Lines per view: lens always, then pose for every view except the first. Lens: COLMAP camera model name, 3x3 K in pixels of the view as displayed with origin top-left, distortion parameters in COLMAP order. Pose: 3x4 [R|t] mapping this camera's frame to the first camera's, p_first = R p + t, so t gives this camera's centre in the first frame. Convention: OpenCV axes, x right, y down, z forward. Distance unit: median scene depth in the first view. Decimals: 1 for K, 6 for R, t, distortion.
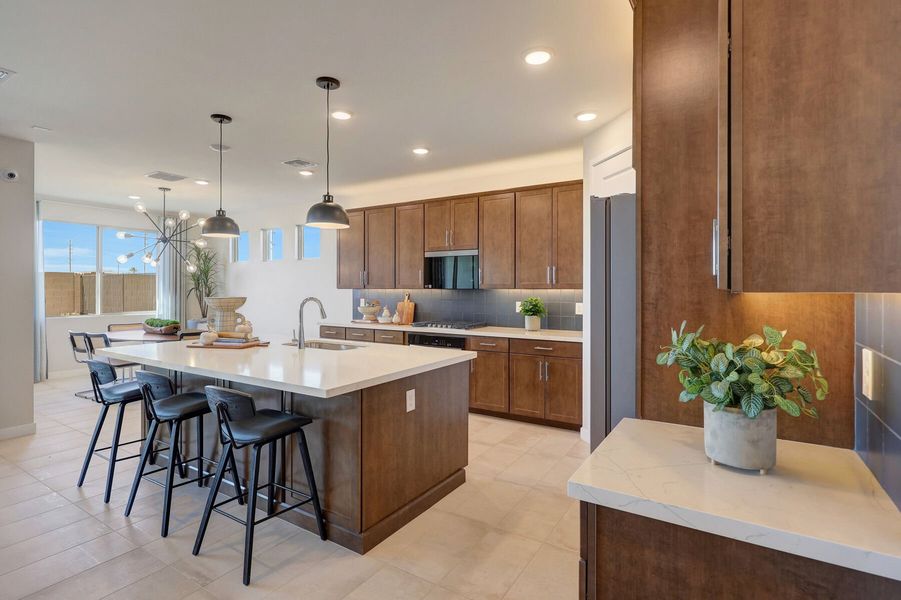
lens RADIAL K [[462.5, 0, 442.9], [0, 462.5, 283.2], [0, 0, 1]] dist [-0.000847, 0.000226]
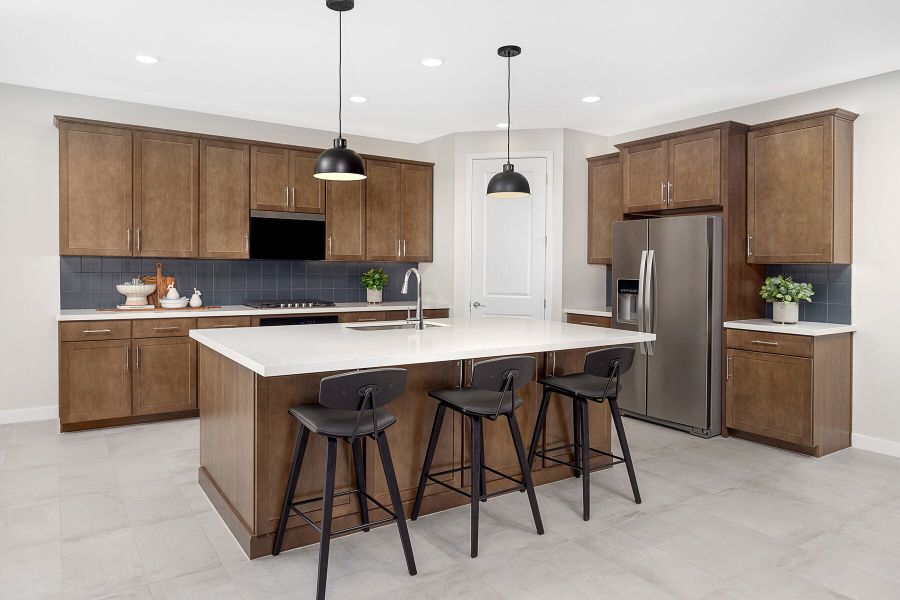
lens RADIAL K [[589.2, 0, 412.6], [0, 589.2, 282.7], [0, 0, 1]] dist [0.006961, 0.000975]
pose [[0.431021, -0.017224, 0.902178, -0.823830], [-0.023303, 0.999272, 0.030211, 0.016385], [-0.902041, -0.034045, 0.430306, 0.357524]]
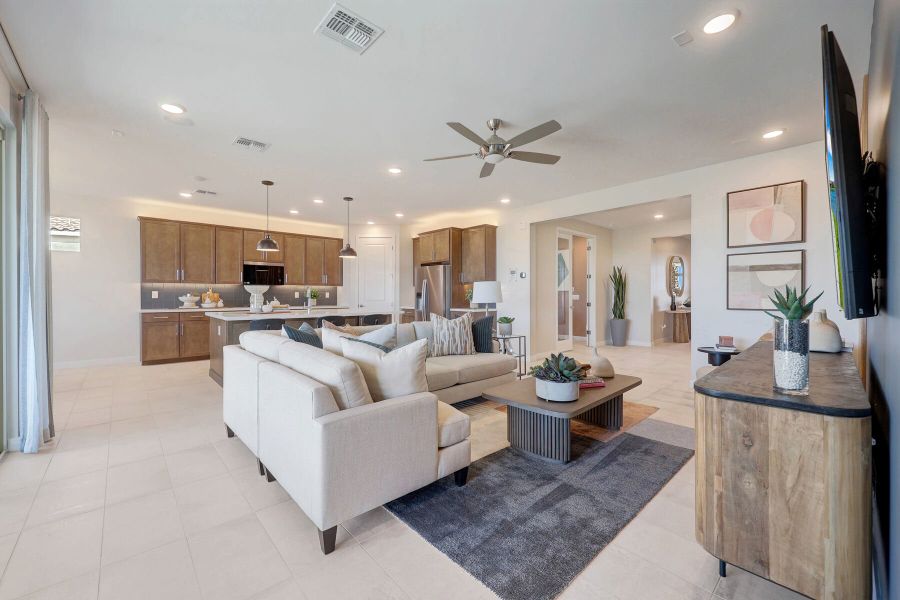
lens RADIAL K [[361.3, 0, 450.5], [0, 361.3, 297.6], [0, 0, 1]] dist [0.000603, -0.002428]
pose [[0.262680, -0.012958, 0.964796, -1.077811], [-0.016633, 0.999700, 0.017956, 0.024467], [-0.964740, -0.020764, 0.262386, -0.000057]]
